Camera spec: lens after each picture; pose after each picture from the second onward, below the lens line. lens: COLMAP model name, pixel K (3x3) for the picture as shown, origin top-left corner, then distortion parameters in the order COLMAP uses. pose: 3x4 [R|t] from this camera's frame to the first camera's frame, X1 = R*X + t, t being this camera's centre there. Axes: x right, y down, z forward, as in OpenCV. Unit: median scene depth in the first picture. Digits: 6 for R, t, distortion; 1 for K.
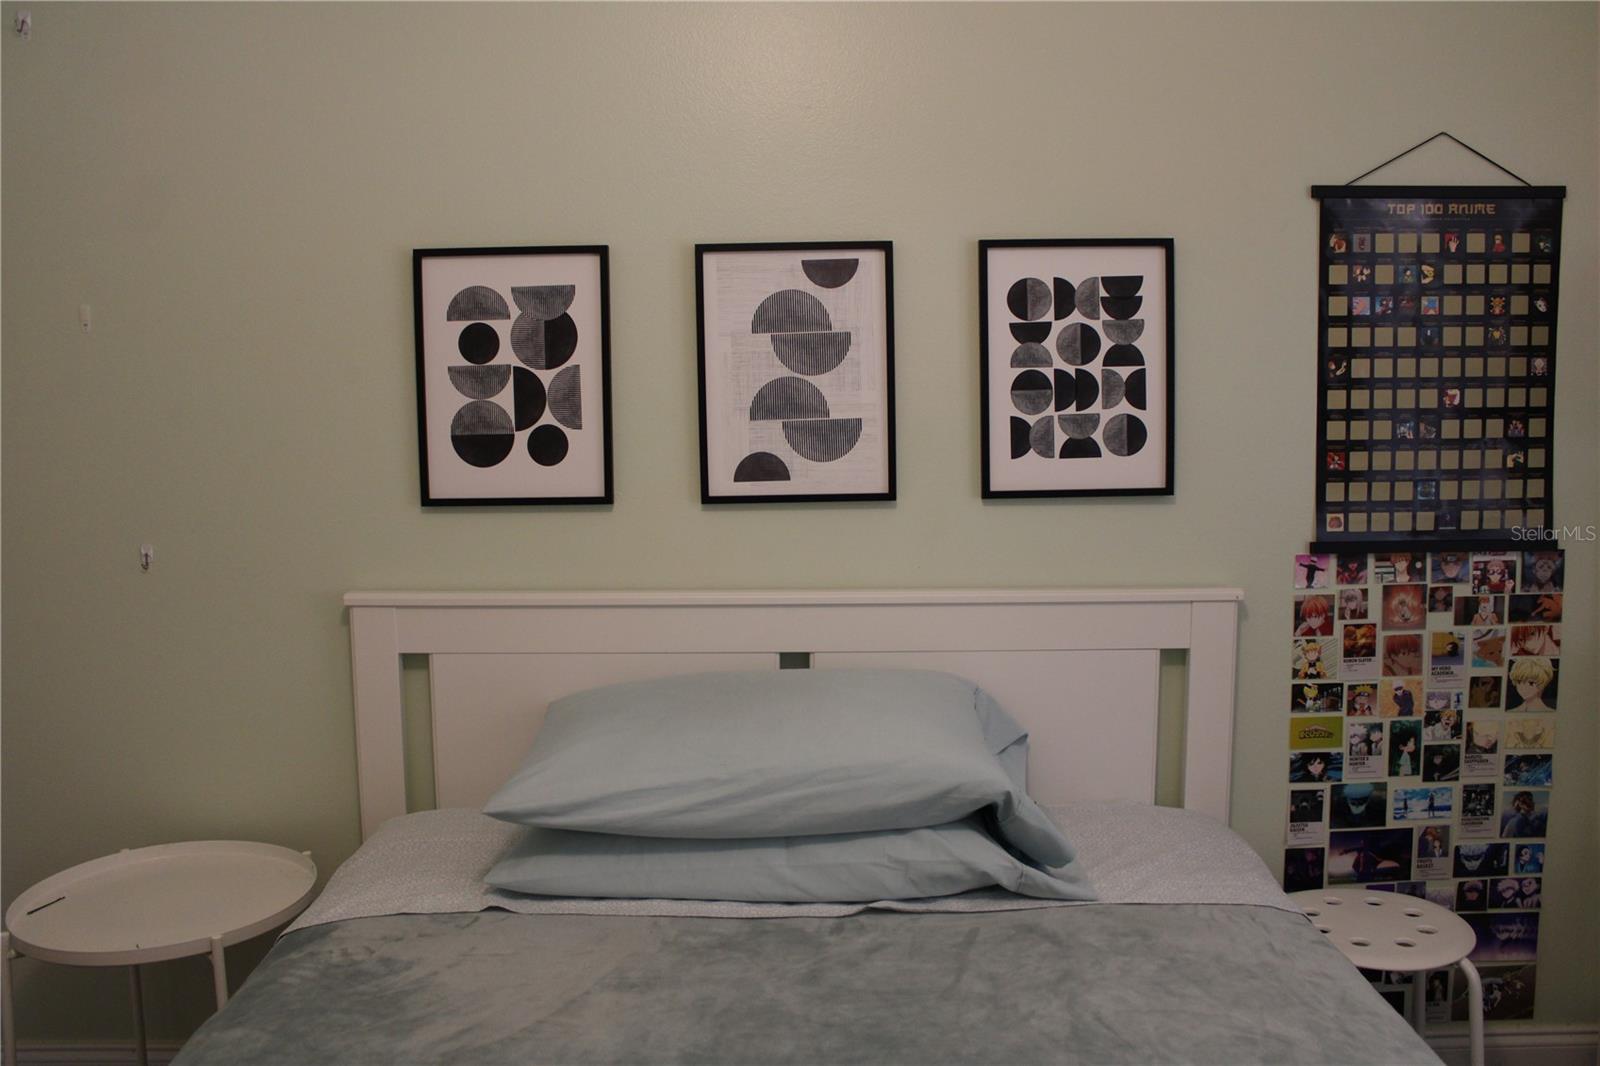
lens RADIAL K [[1332.5, 0, 796.9], [0, 1332.5, 531.4], [0, 0, 1]] dist [-0.154230, 0.133471]
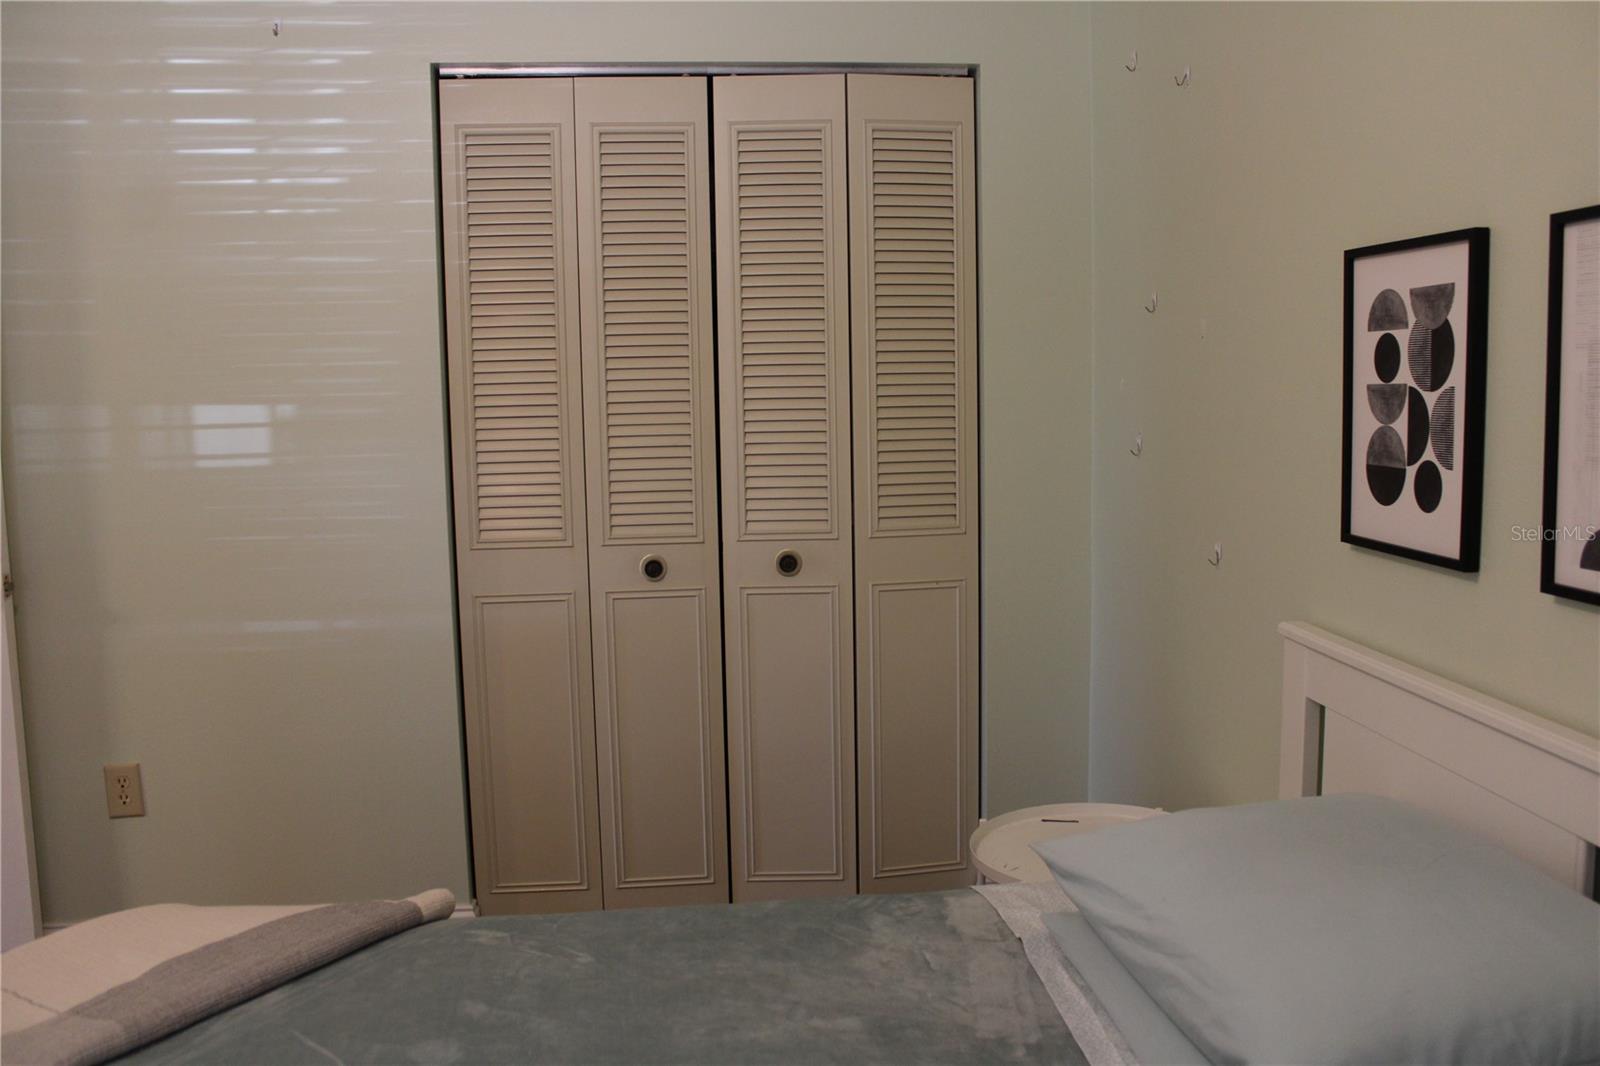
lens RADIAL K [[1332.5, 0, 798.1], [0, 1332.5, 529.3], [0, 0, 1]] dist [-0.154230, 0.133471]
pose [[0.109500, 0.122134, -0.986455, 0.543607], [-0.092044, 0.989404, 0.112282, -0.092665], [0.989716, 0.078503, 0.119582, 0.537819]]
